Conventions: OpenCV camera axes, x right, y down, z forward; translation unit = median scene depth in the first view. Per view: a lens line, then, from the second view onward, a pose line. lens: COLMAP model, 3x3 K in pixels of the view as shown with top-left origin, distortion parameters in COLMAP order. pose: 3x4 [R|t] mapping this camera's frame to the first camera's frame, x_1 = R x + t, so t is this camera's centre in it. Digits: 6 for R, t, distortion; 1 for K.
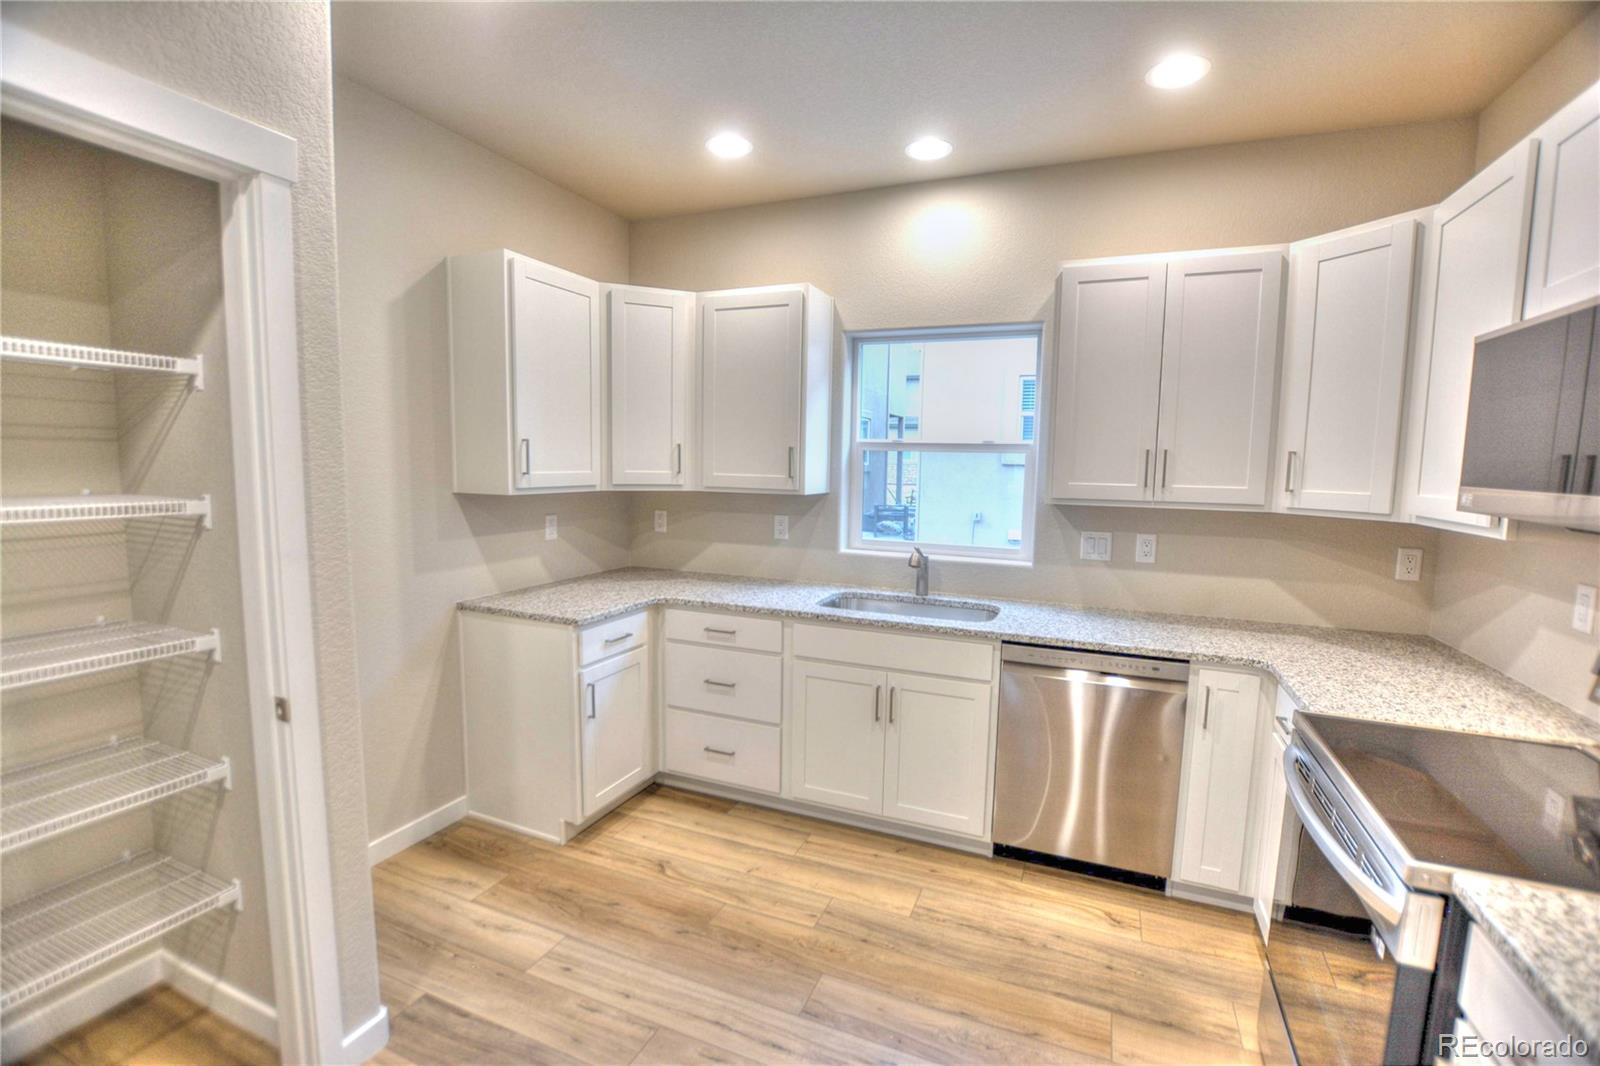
lens RADIAL K [[702.1, 0, 807.3], [0, 702.1, 537.3], [0, 0, 1]] dist [-0.031150, 0.001895]
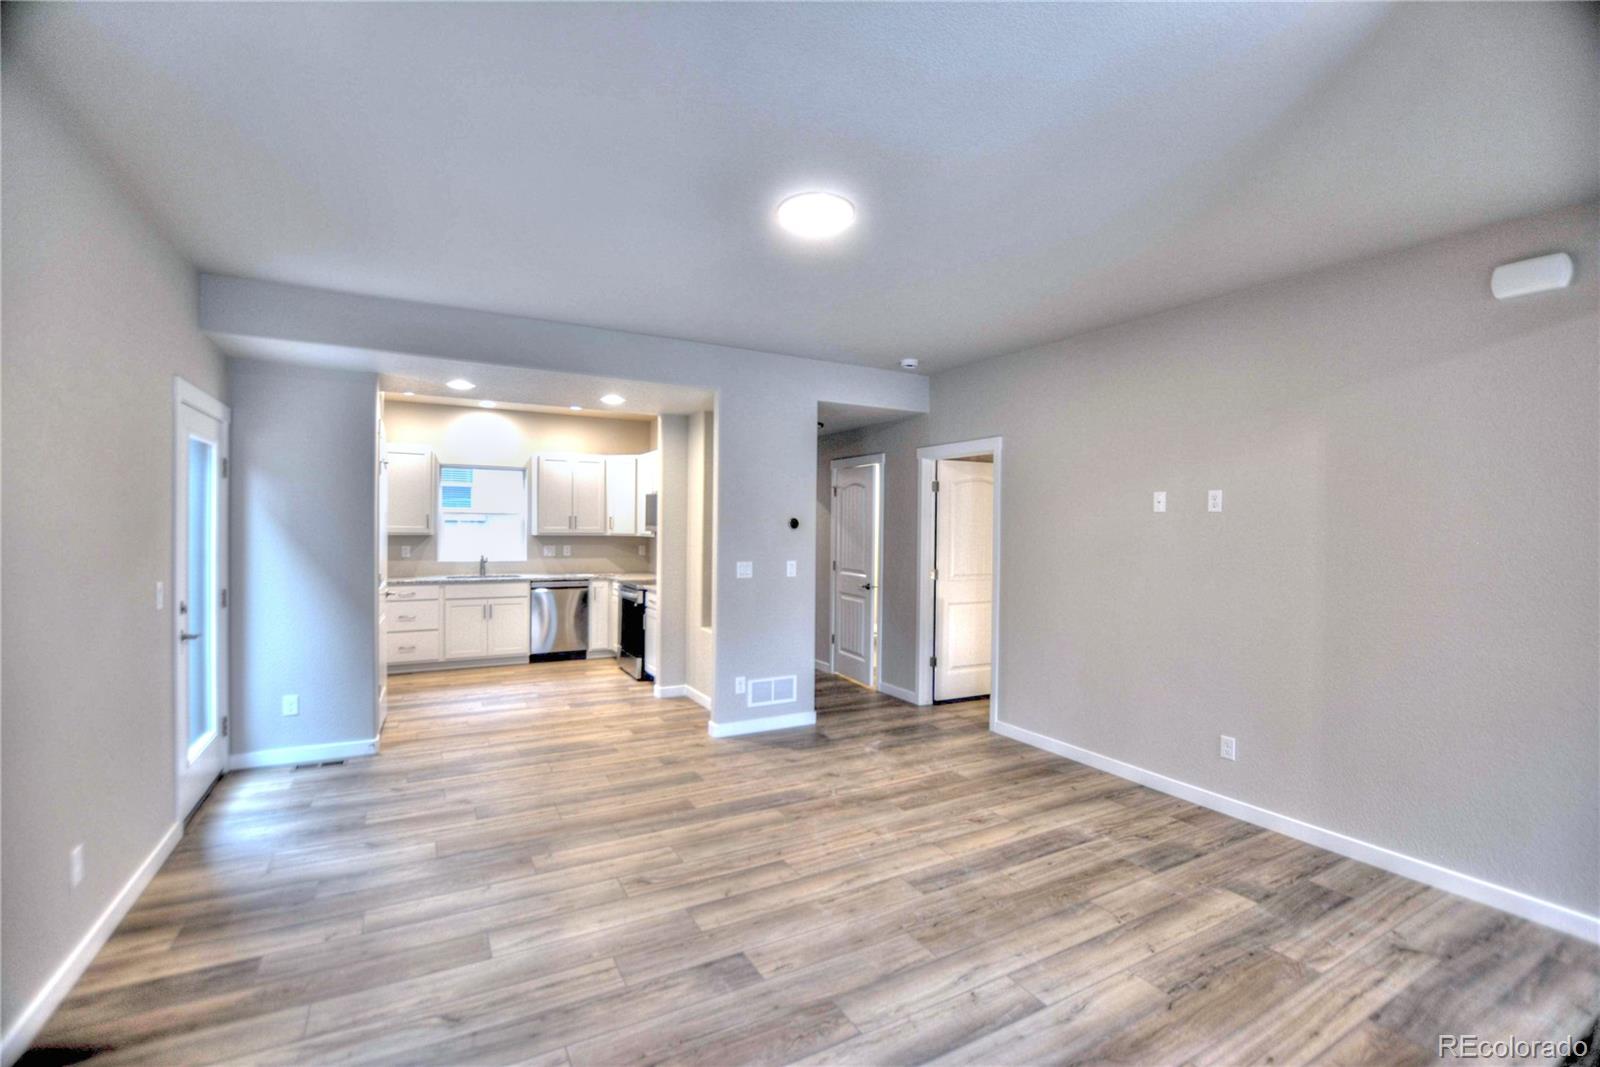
lens RADIAL K [[702.1, 0, 804.8], [0, 702.1, 537.3], [0, 0, 1]] dist [-0.031150, 0.001895]
pose [[0.614307, -0.022438, 0.788748, -1.253223], [0.083225, 0.995863, -0.036488, 0.157917], [-0.784666, 0.088058, 0.613632, -1.623843]]
